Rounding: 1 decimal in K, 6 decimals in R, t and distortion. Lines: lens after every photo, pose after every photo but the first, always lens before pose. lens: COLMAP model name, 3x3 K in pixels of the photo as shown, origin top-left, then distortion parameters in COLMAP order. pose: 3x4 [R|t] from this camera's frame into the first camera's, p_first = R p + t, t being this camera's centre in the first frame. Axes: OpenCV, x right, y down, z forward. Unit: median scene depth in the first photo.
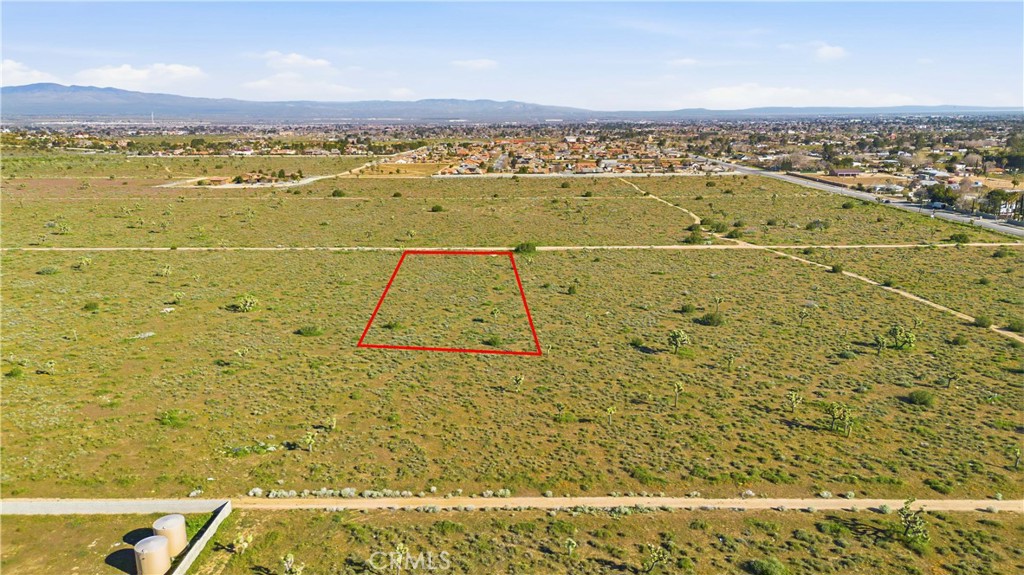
lens RADIAL K [[720.7, 0, 519.4], [0, 720.7, 289.2], [0, 0, 1]] dist [0.068437, -0.032588]
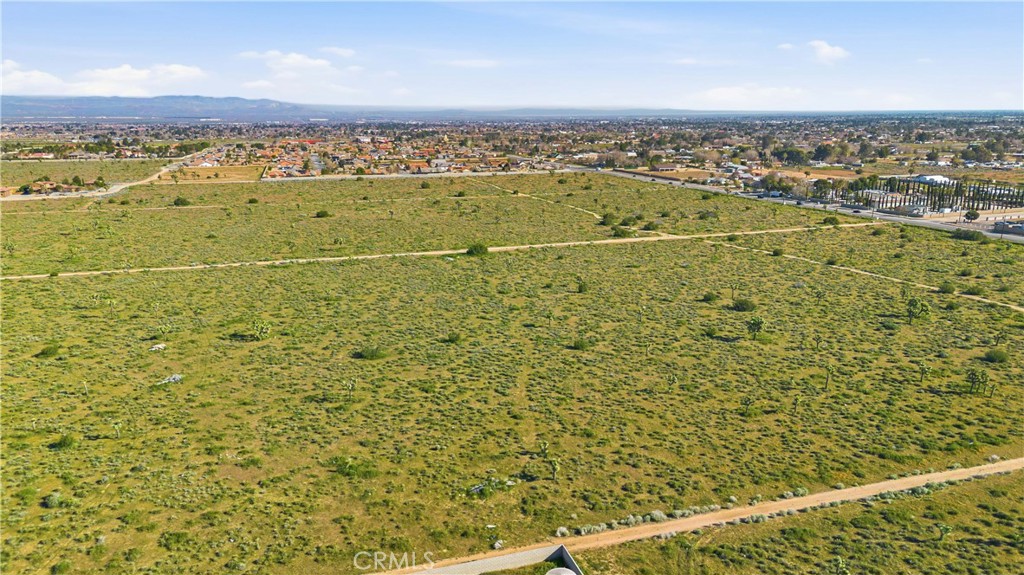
lens RADIAL K [[720.7, 0, 519.4], [0, 720.7, 289.2], [0, 0, 1]] dist [0.068437, -0.032588]
pose [[0.951094, -0.072789, 0.300204, -0.233826], [0.072885, 0.997281, 0.010892, -0.010948], [-0.300181, 0.011521, 0.953813, 0.058858]]
